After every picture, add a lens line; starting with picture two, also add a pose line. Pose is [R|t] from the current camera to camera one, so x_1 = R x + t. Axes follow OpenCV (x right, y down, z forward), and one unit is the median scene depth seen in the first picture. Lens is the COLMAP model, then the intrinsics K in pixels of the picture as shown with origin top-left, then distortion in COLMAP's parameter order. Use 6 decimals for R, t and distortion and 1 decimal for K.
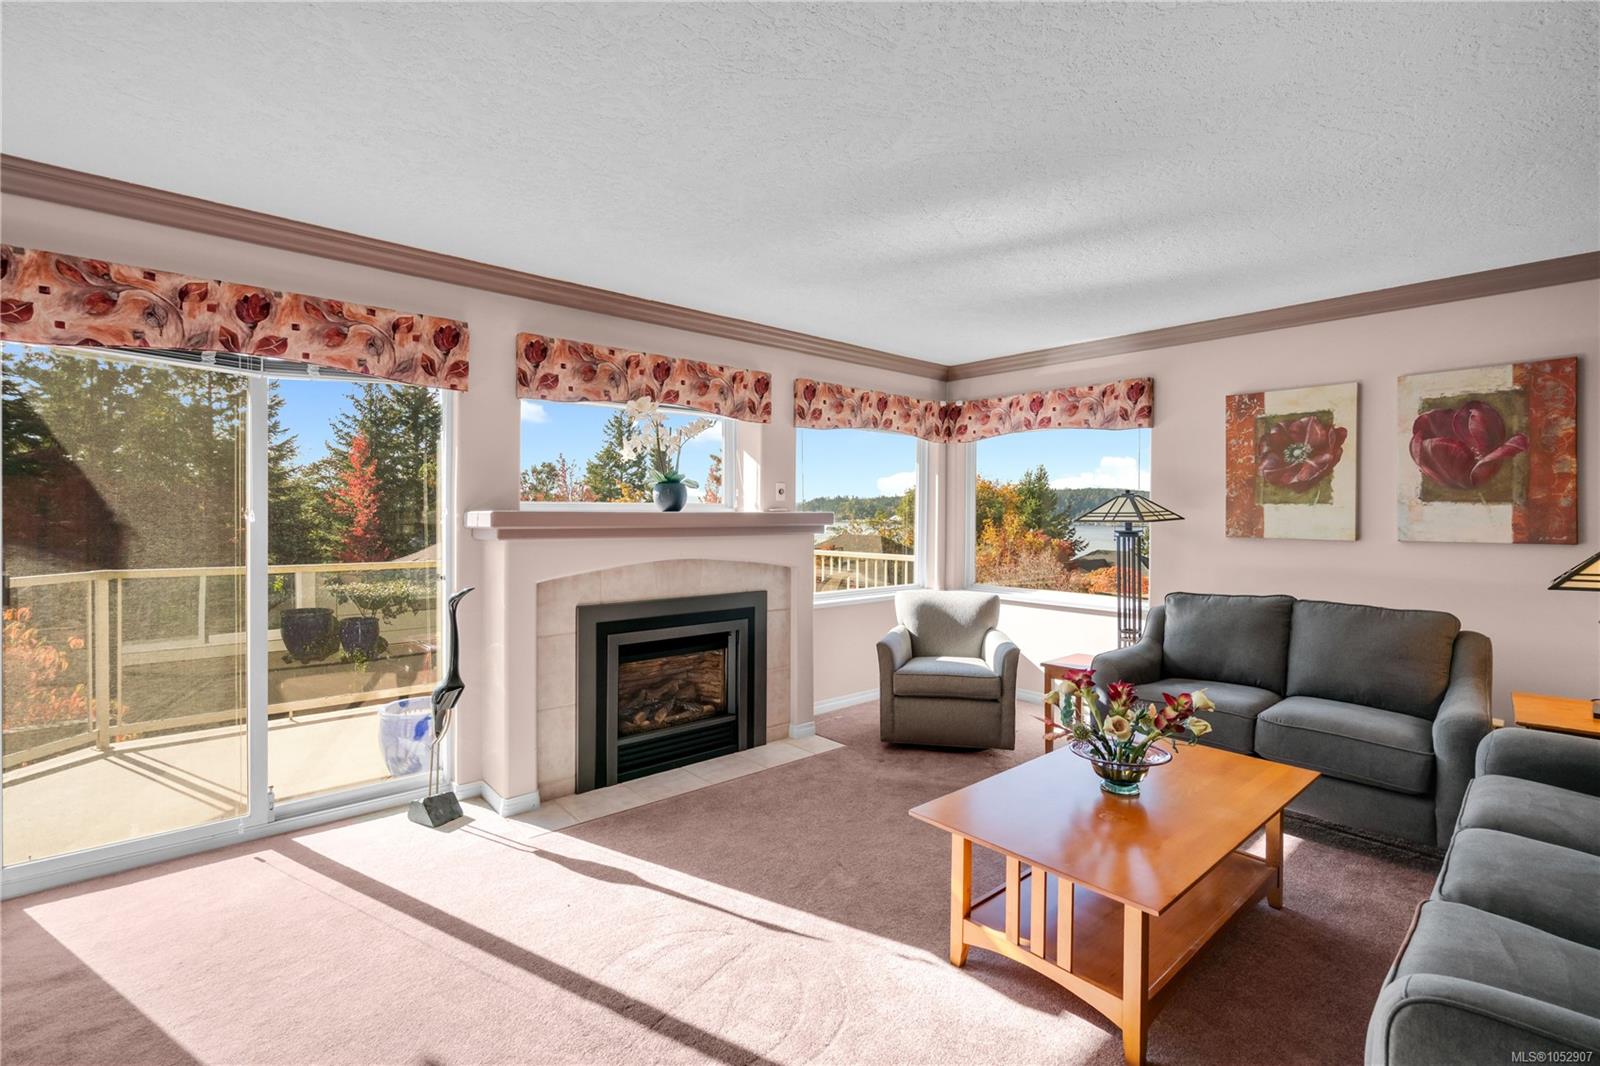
lens RADIAL K [[728.7, 0, 800.7], [0, 728.7, 508.9], [0, 0, 1]] dist [-0.003158, 0.000530]
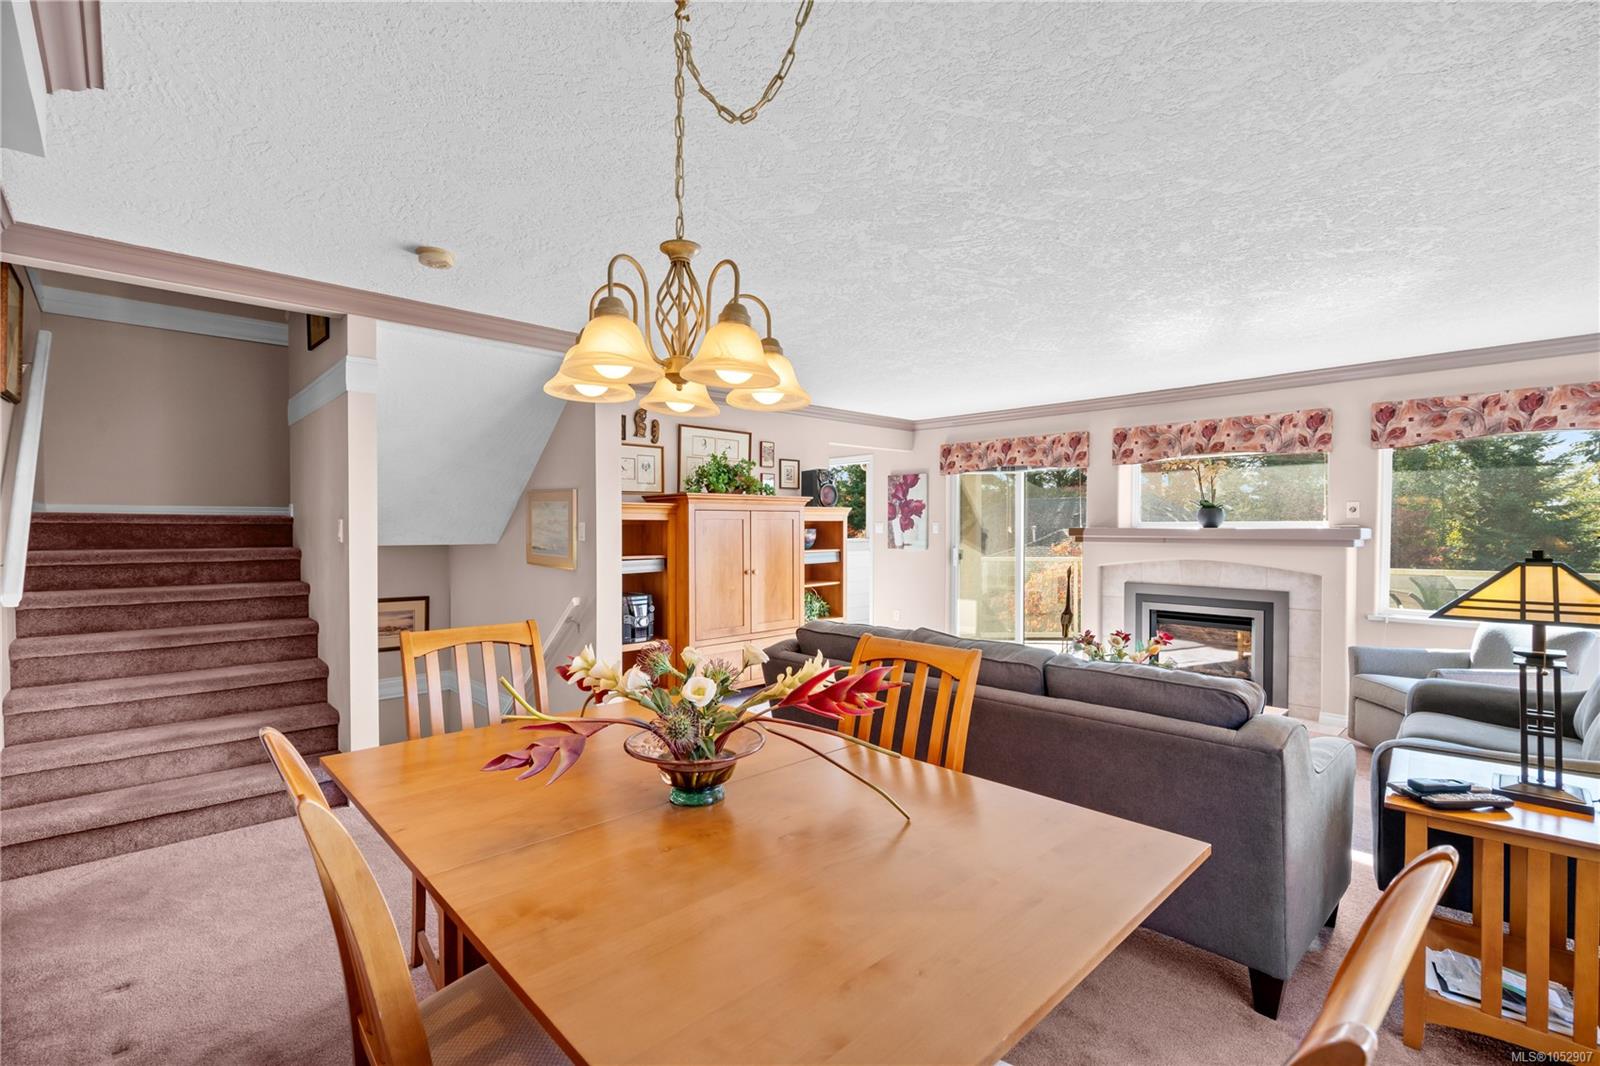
lens RADIAL K [[718.5, 0, 804.3], [0, 718.5, 549.2], [0, 0, 1]] dist [0.025929, 0.000231]
pose [[0.034722, 0.027518, -0.999018, 1.149879], [0.002560, 0.999615, 0.027623, 0.004346], [0.999394, -0.003516, 0.034638, 0.138669]]
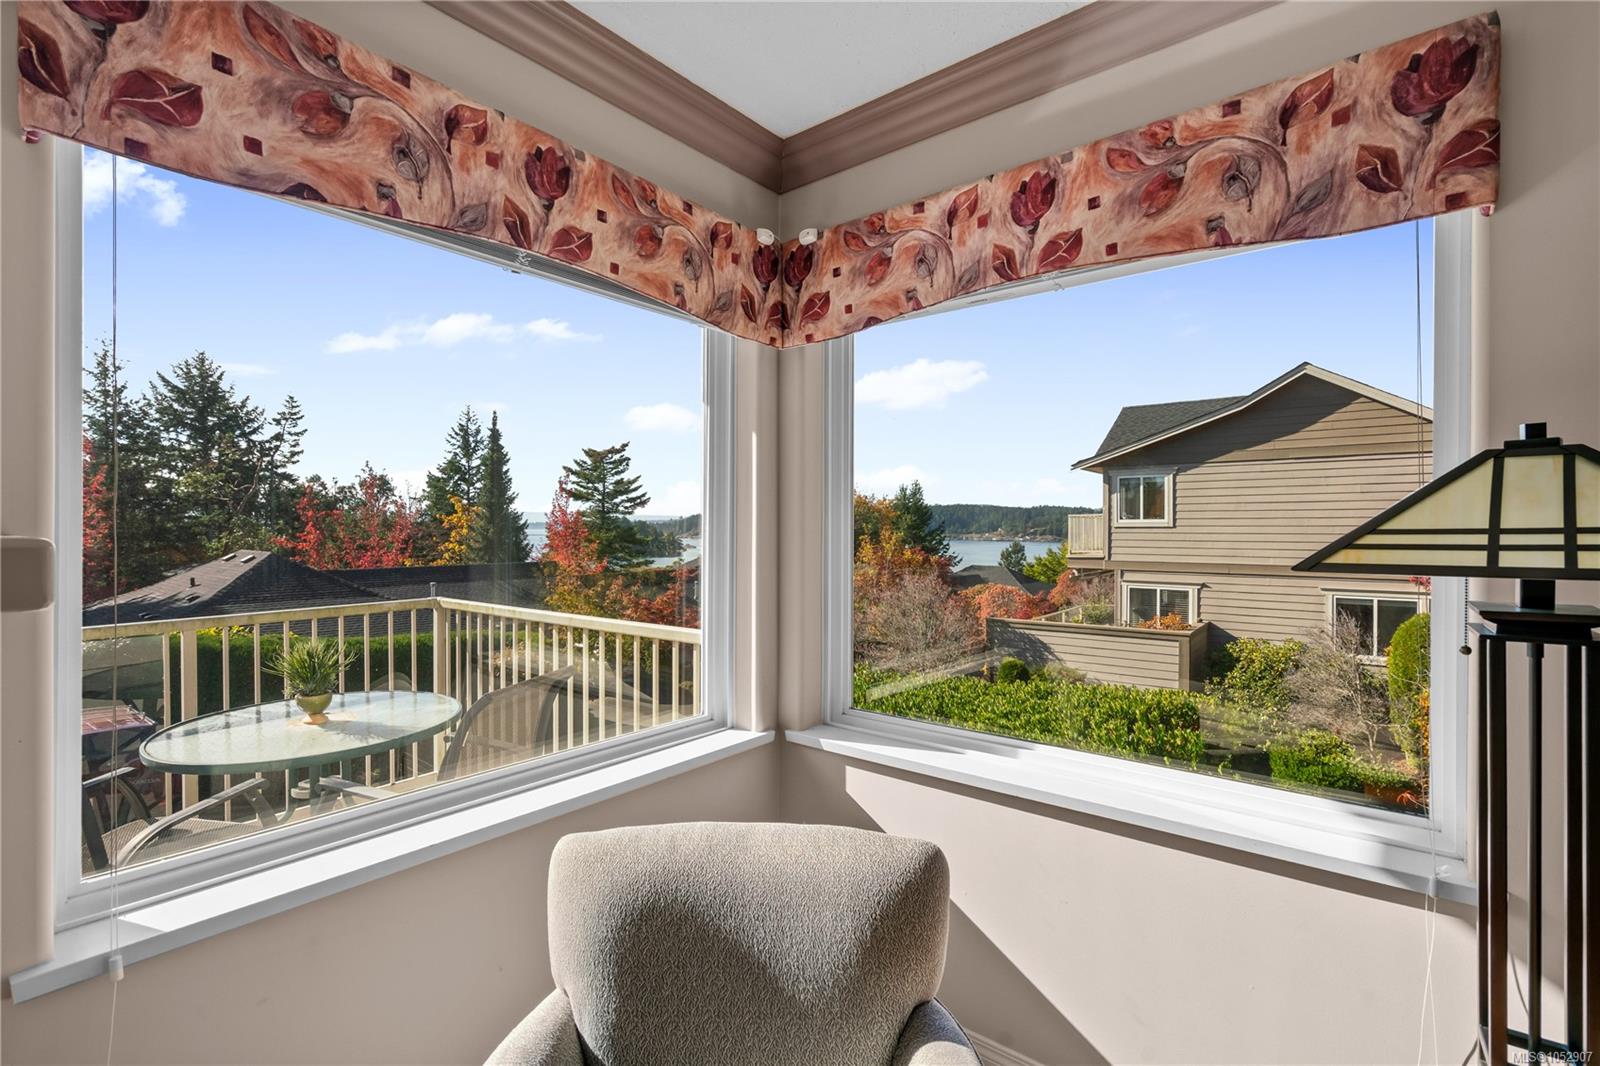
lens RADIAL K [[730.2, 0, 800.0], [0, 730.2, 533.0], [0, 0, 1]] dist [-0.000798, 0.000110]
pose [[0.986390, -0.007638, 0.164243, 0.199636], [0.005935, 0.999923, 0.010856, 0.002746], [-0.164313, -0.009733, 0.986360, 0.834742]]
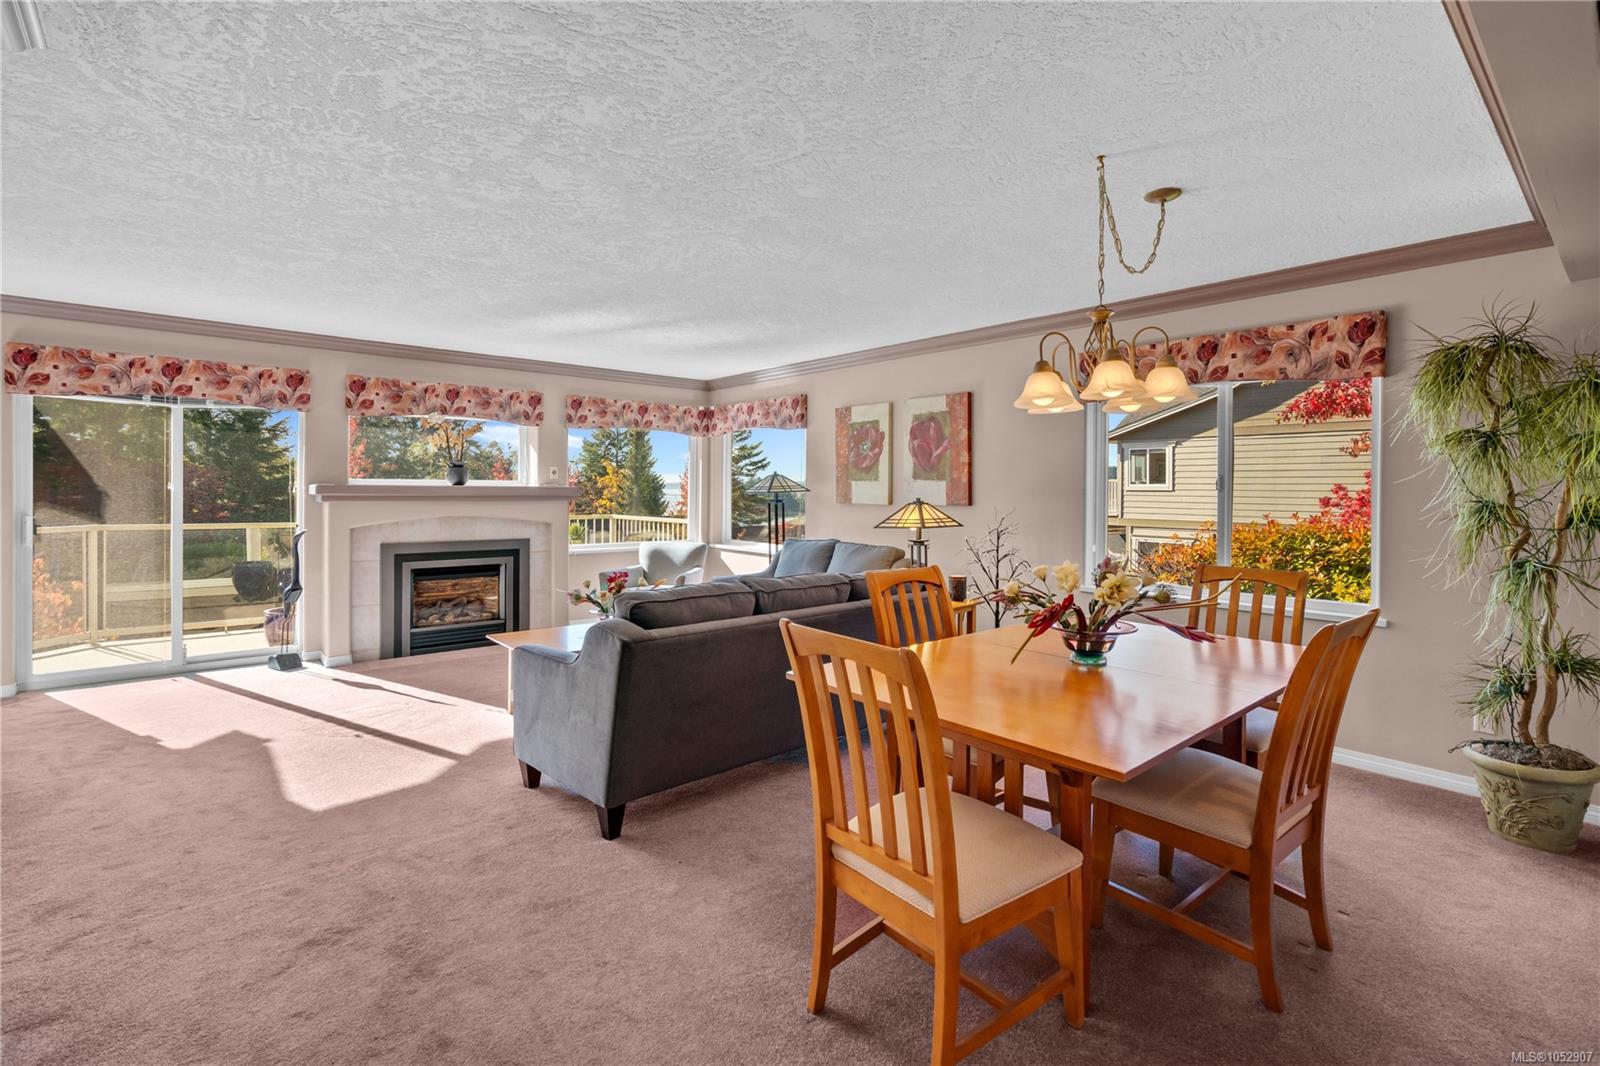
lens RADIAL K [[740.2, 0, 801.5], [0, 740.2, 485.7], [0, 0, 1]] dist [0.001614, -0.000119]
pose [[0.999877, 0.001236, -0.015628, 0.537309], [-0.001266, 0.999997, -0.001908, 0.005836], [0.015625, 0.001928, 0.999876, -0.518854]]
